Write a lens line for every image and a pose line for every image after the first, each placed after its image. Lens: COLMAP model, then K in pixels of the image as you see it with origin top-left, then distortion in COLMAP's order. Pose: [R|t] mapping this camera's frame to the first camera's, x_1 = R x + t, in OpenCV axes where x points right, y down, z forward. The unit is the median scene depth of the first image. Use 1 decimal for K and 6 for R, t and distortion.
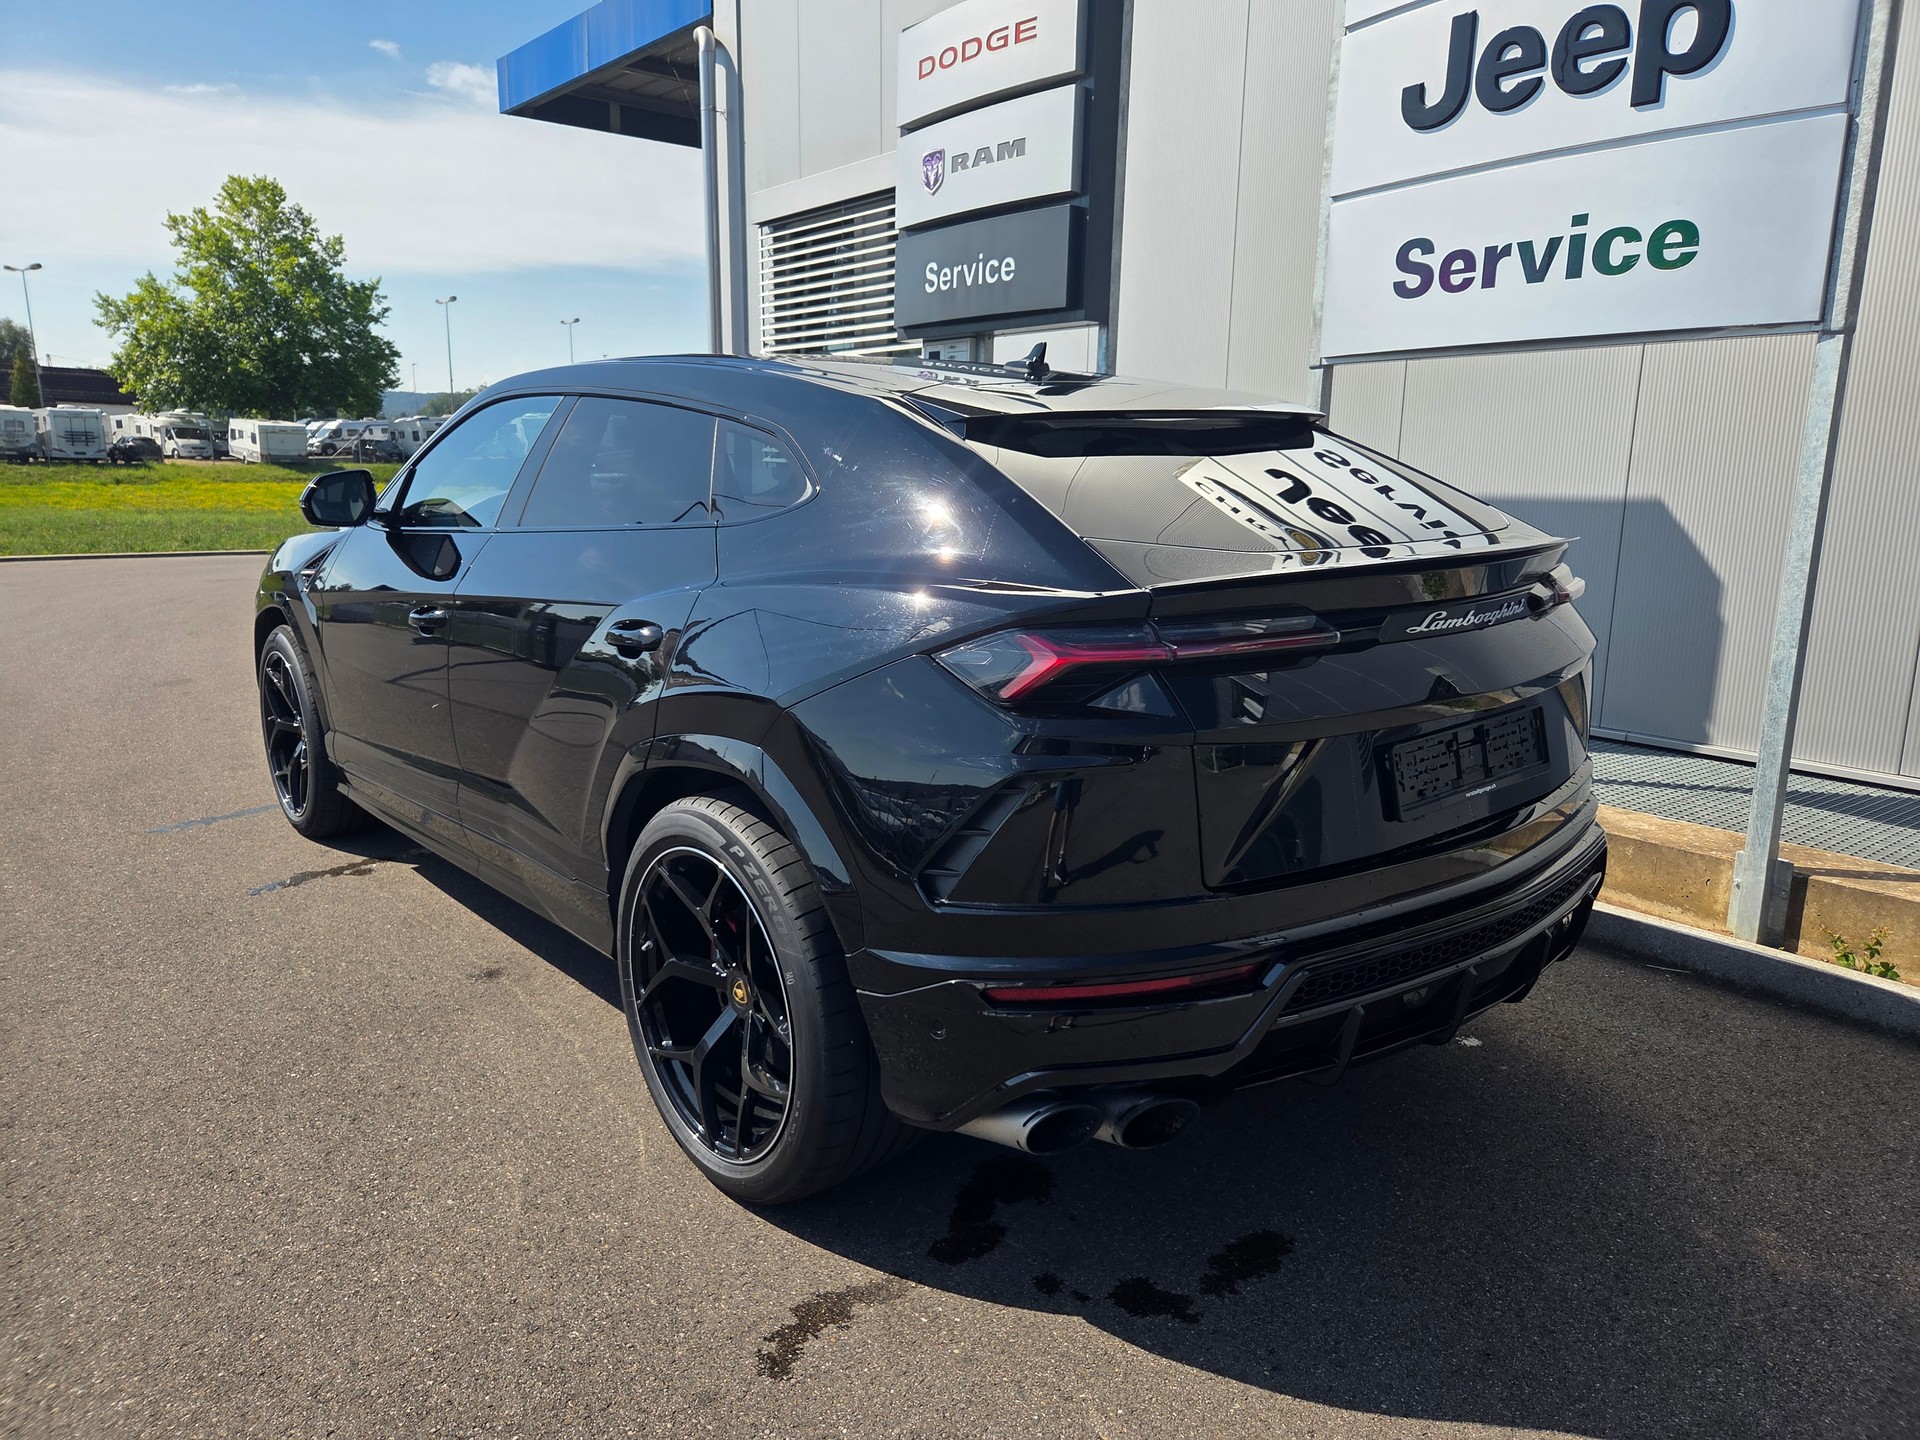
lens RADIAL K [[1283.1, 0, 942.8], [0, 1283.1, 716.4], [0, 0, 1]] dist [0.070081, -0.054249]
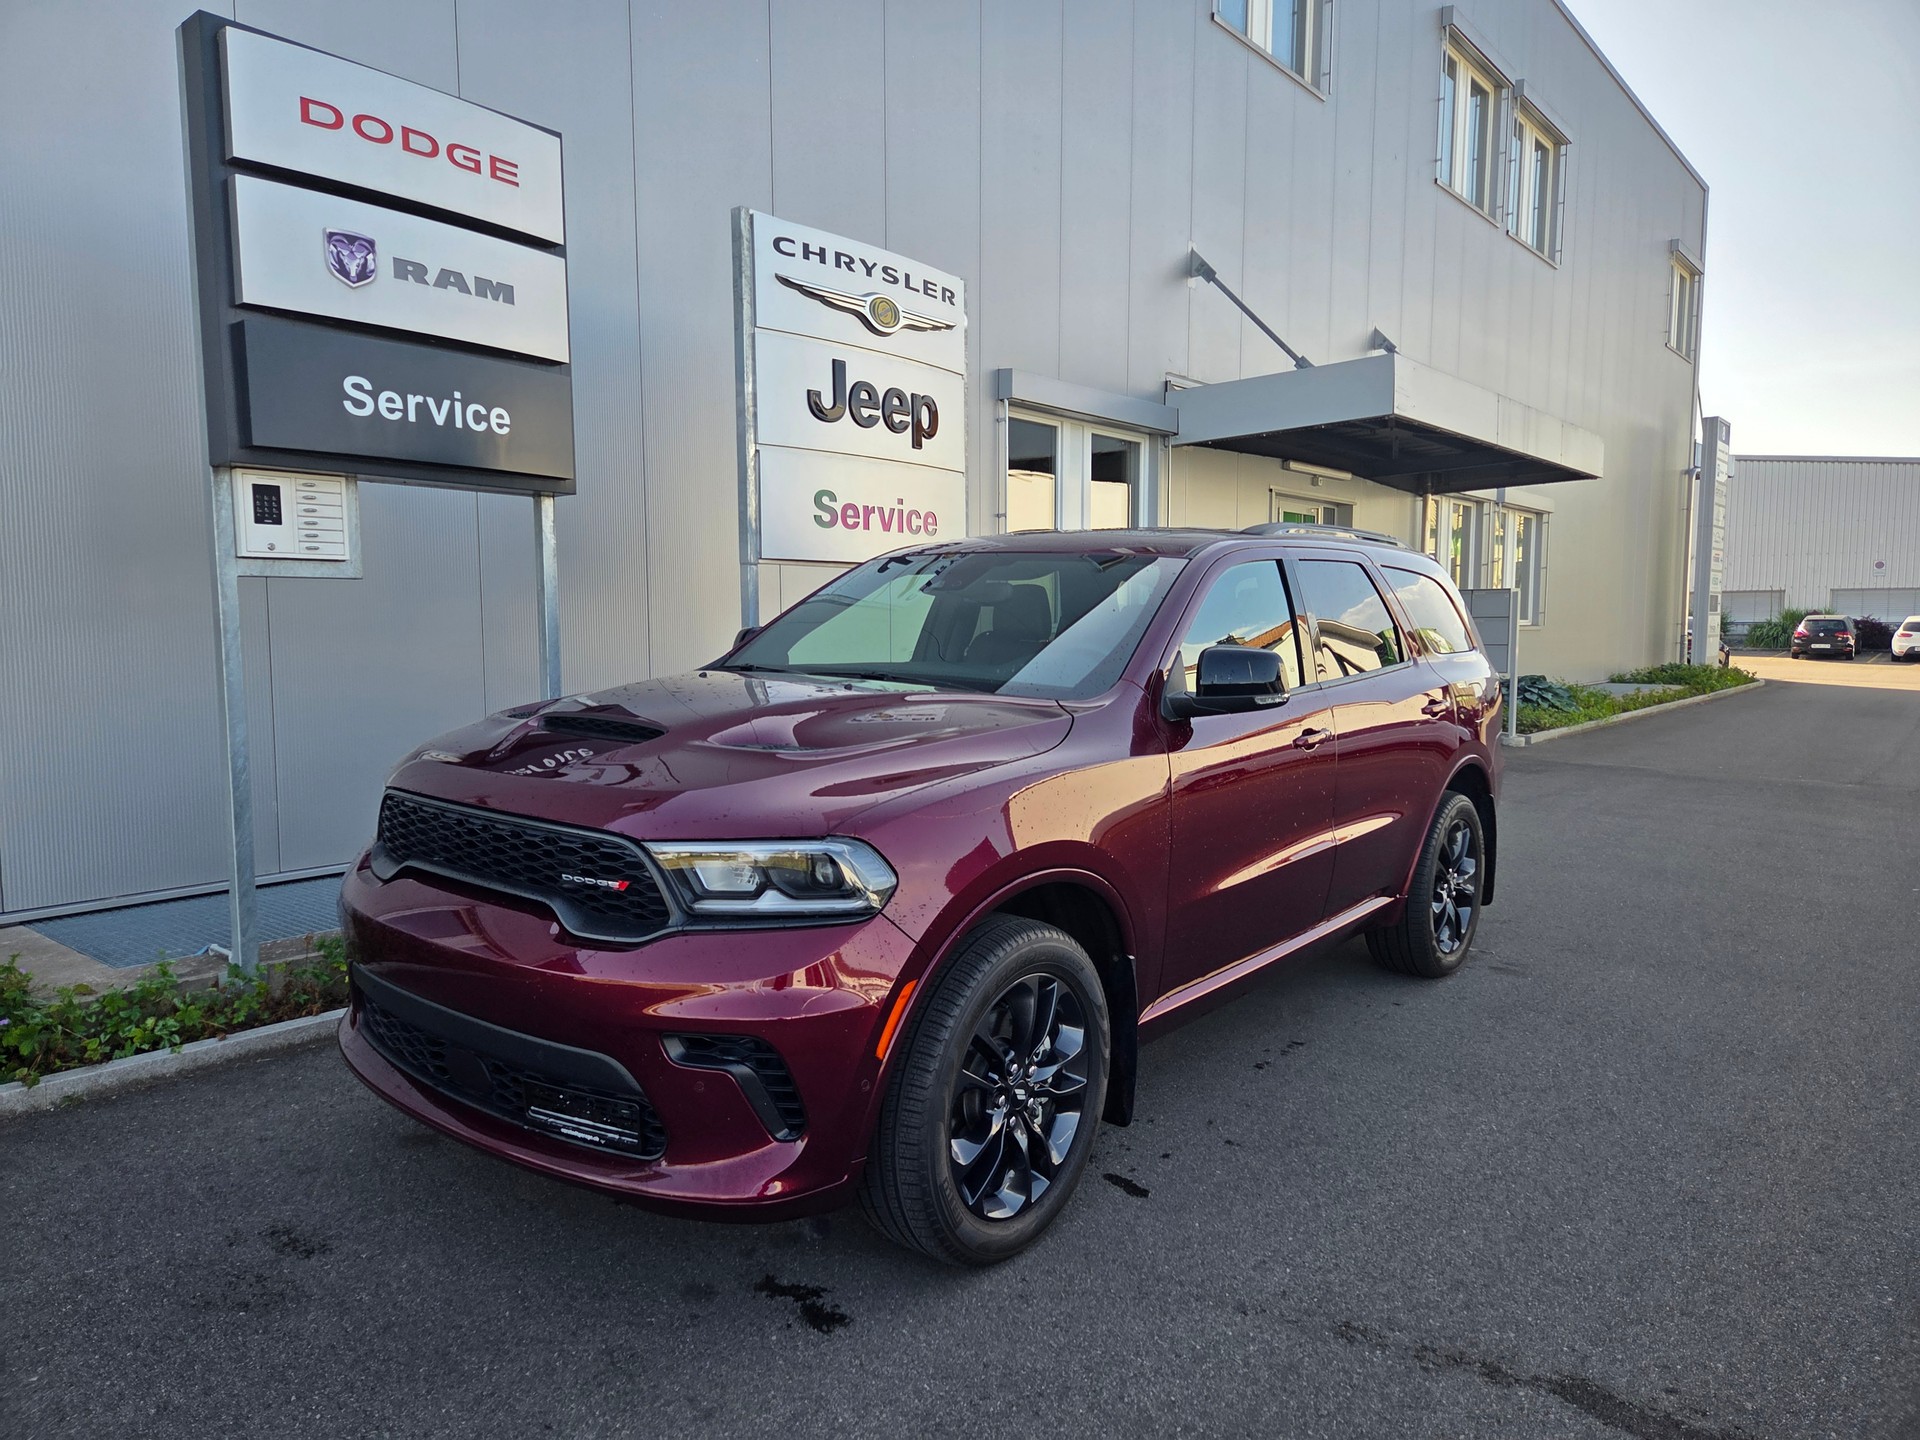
lens RADIAL K [[1286.4, 0, 936.7], [0, 1286.4, 726.5], [0, 0, 1]] dist [0.064825, -0.046475]
pose [[-0.201467, -0.085461, 0.975760, -1.170497], [0.190659, 0.973711, 0.124647, -0.266426], [-0.960760, 0.211150, -0.179876, 1.227185]]
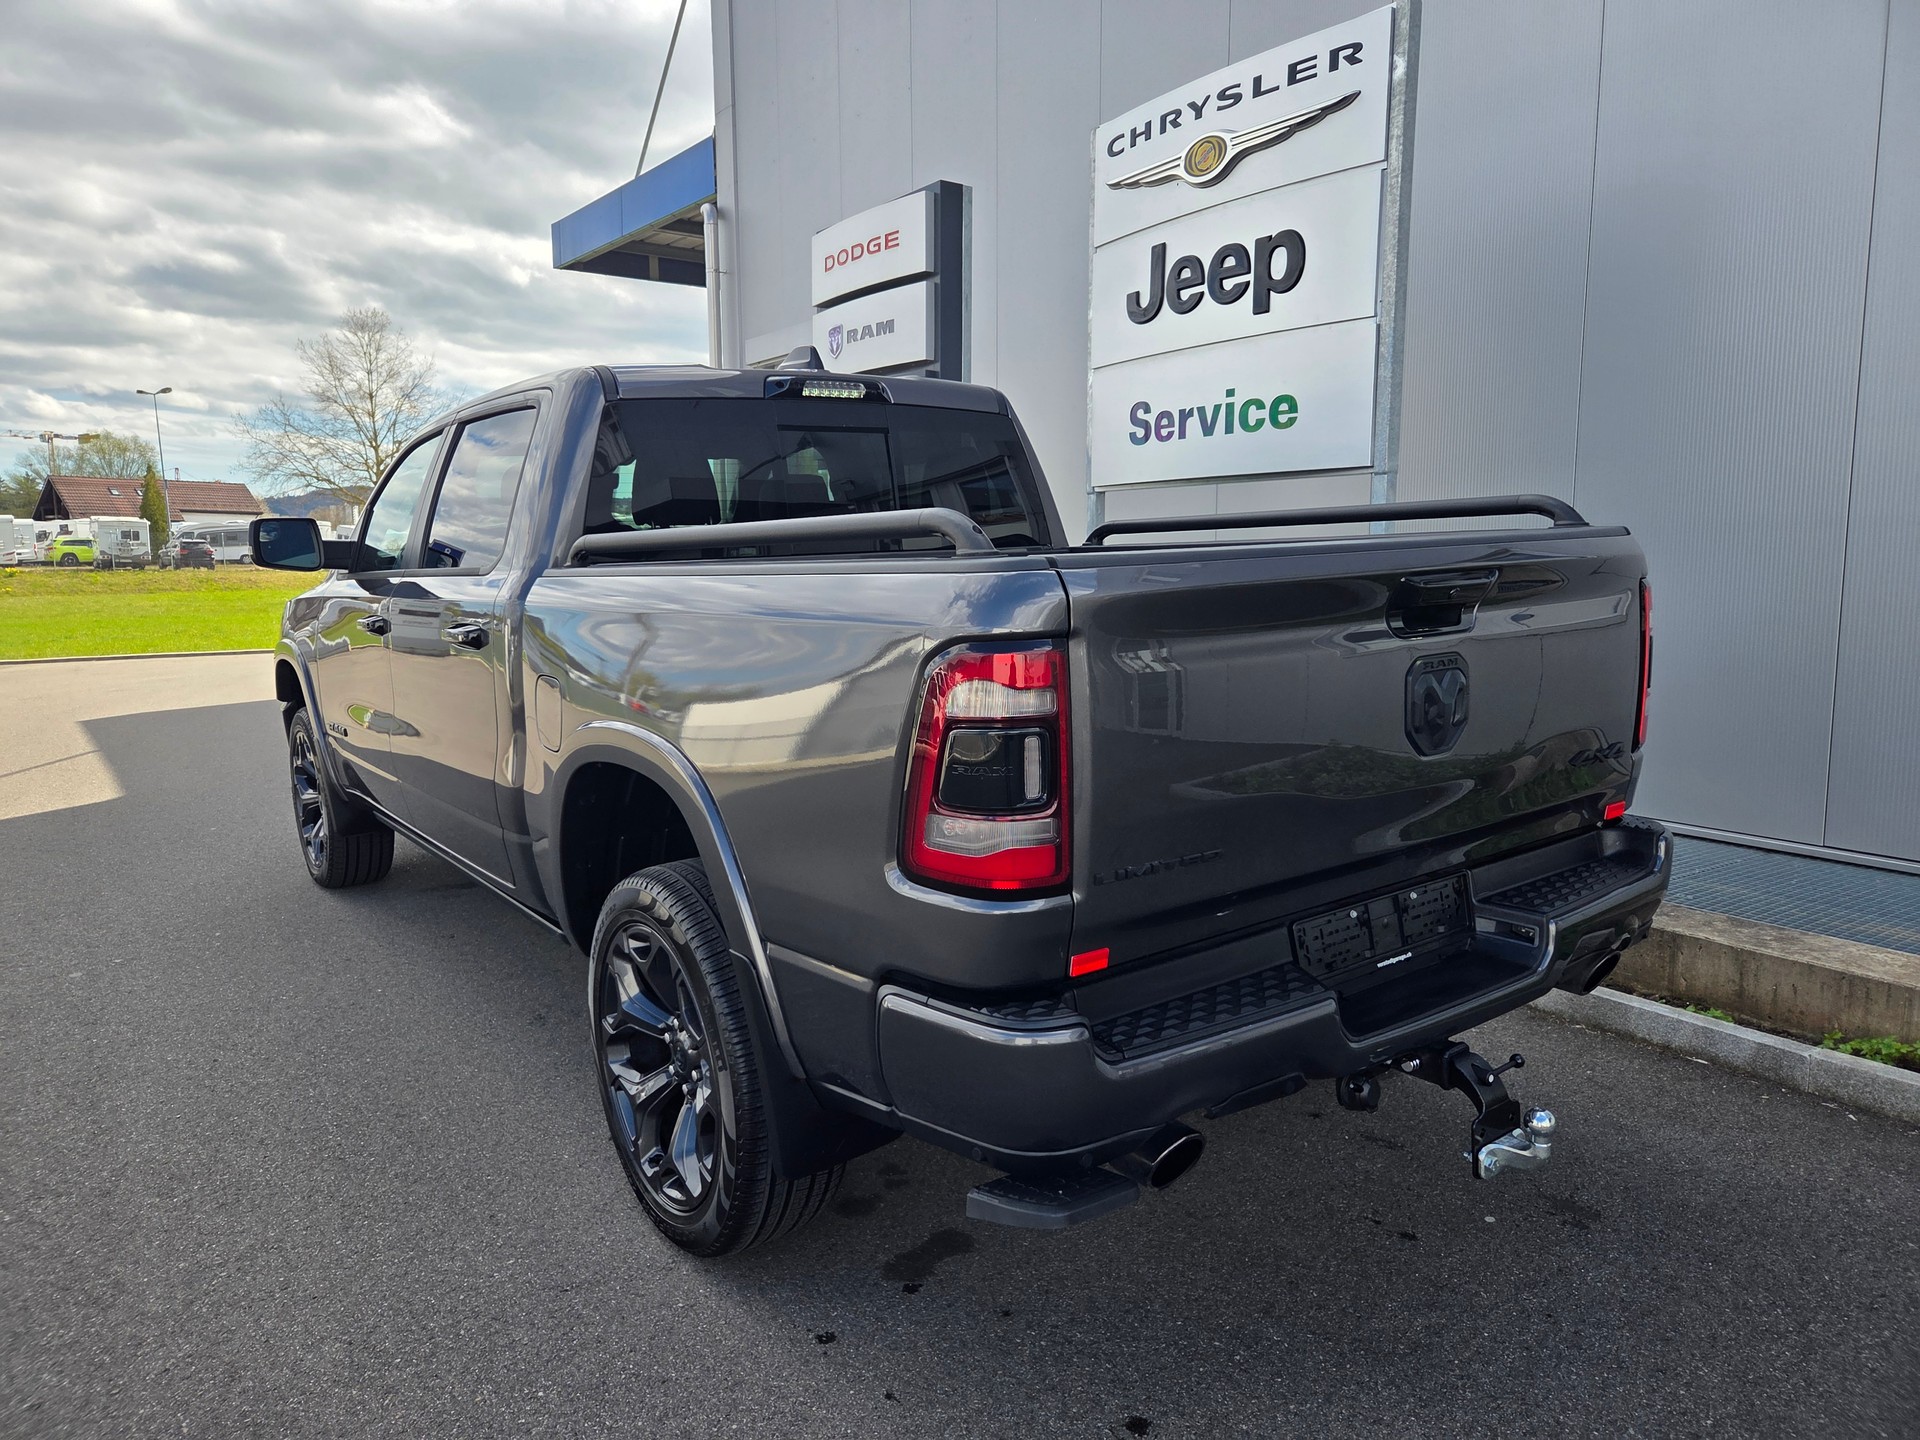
lens RADIAL K [[1279.8, 0, 953.1], [0, 1279.8, 707.6], [0, 0, 1]] dist [0.068533, -0.049363]
pose [[0.998455, -0.010296, -0.054610, 0.244506], [0.006195, 0.997184, -0.074739, 0.047515], [0.055225, 0.074286, 0.995707, -0.317977]]
